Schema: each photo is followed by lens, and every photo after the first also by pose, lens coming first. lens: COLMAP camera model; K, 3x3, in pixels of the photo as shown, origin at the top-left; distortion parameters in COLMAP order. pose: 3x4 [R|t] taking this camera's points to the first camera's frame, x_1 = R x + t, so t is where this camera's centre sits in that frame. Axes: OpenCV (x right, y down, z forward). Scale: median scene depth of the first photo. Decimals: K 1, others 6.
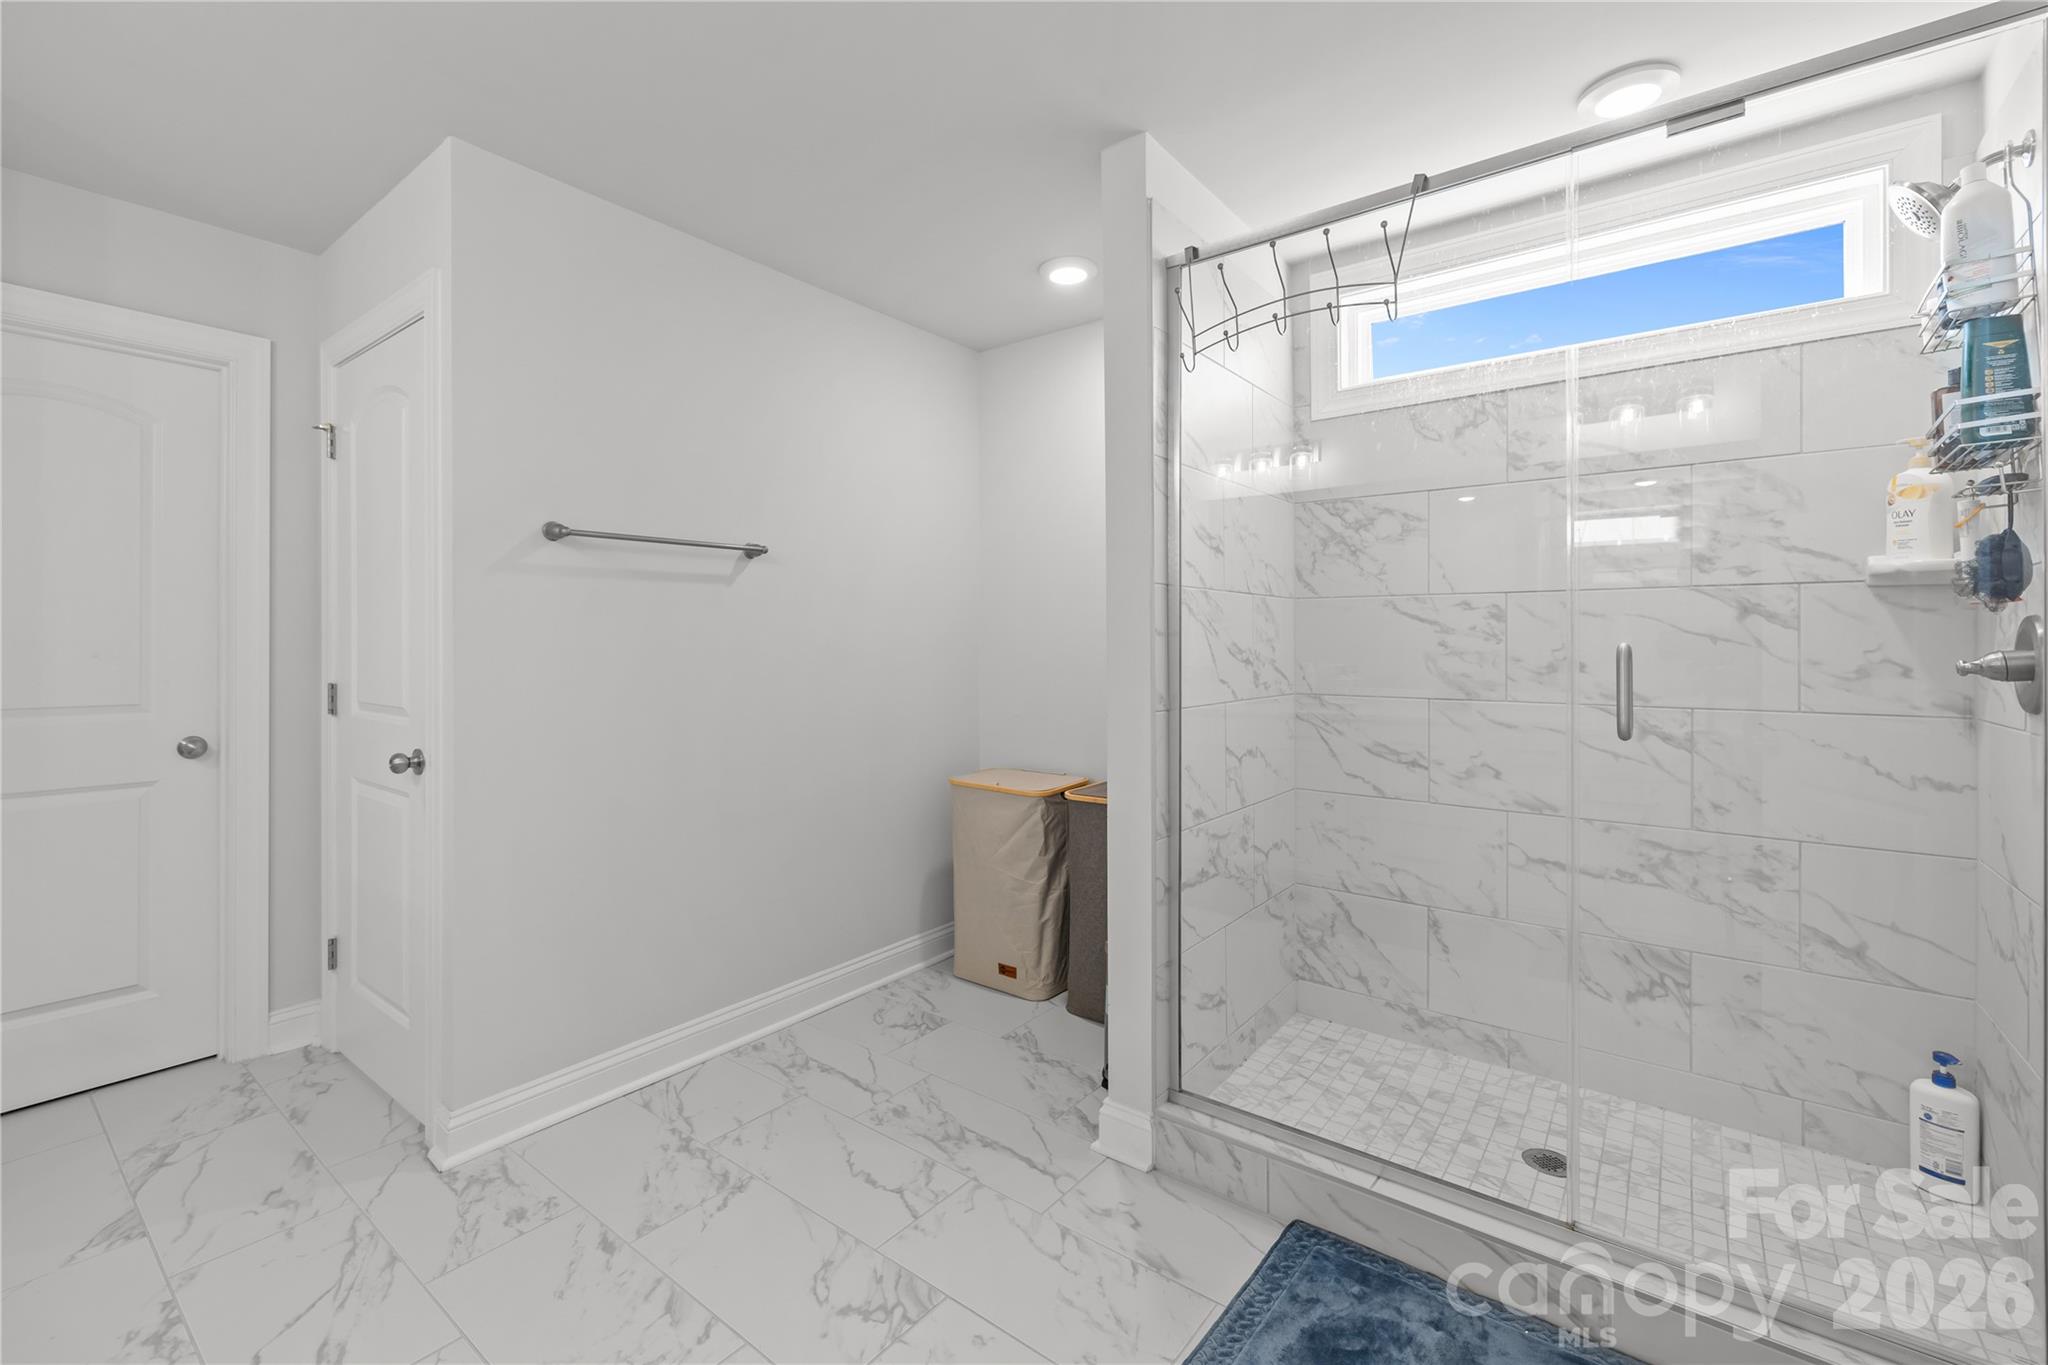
lens RADIAL K [[869.6, 0, 1005.2], [0, 869.6, 642.0], [0, 0, 1]] dist [-0.000536, -0.000443]
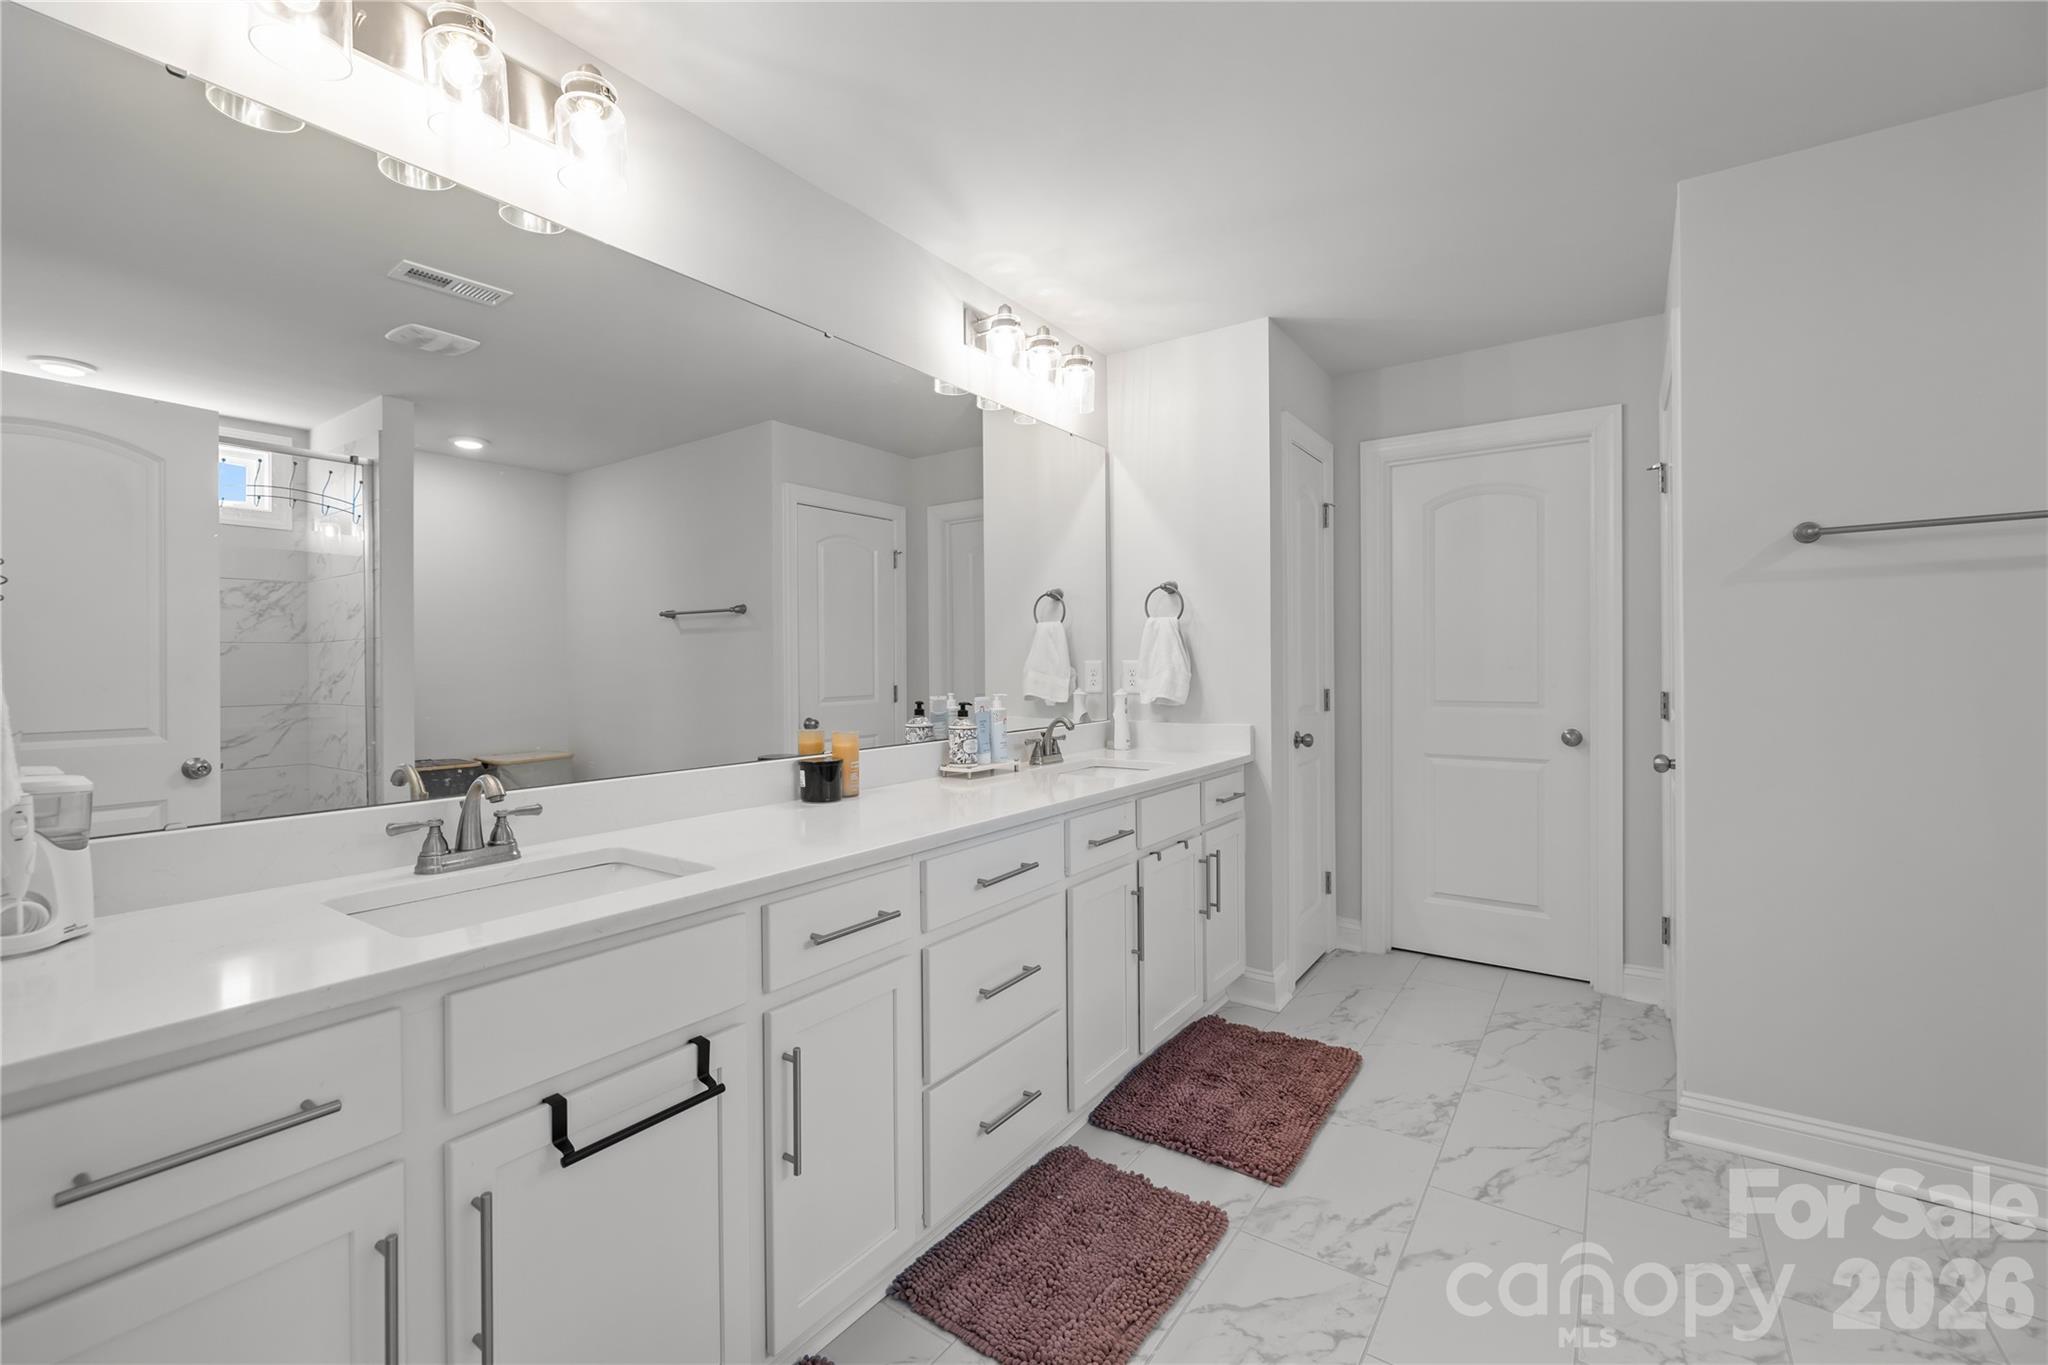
lens RADIAL K [[869.6, 0, 1020.0], [0, 869.6, 672.9], [0, 0, 1]] dist [-0.000536, -0.000443]
pose [[0.065934, 0.008038, -0.997792, 0.378443], [0.010702, 0.999904, 0.008762, 0.005155], [0.997767, -0.011256, 0.065842, 0.113725]]
